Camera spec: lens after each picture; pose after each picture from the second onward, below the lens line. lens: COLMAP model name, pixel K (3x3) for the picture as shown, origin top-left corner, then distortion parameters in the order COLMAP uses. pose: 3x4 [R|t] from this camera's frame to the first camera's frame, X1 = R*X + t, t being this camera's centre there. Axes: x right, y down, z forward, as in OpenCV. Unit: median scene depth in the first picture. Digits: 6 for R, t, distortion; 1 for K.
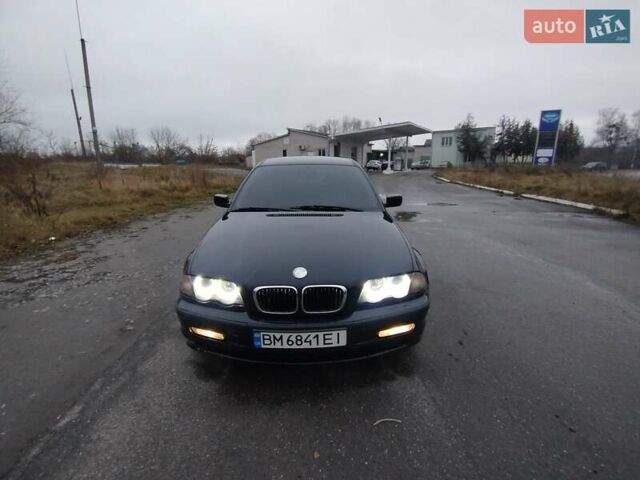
lens RADIAL K [[368.1, 0, 320.0], [0, 368.1, 240.0], [0, 0, 1]] dist [0.002378, 0.000961]
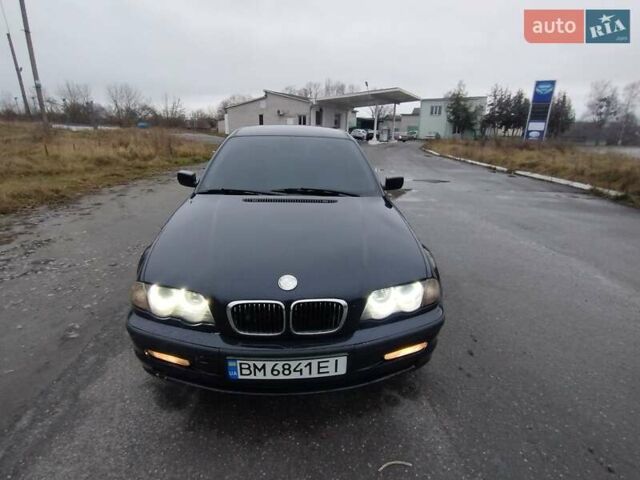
lens RADIAL K [[368.1, 0, 320.0], [0, 368.1, 240.0], [0, 0, 1]] dist [0.002378, 0.000961]
pose [[0.997639, 0.007984, 0.068213, -0.018072], [-0.013966, 0.996052, 0.087669, -0.031247], [-0.067244, -0.088414, 0.993811, 0.103534]]
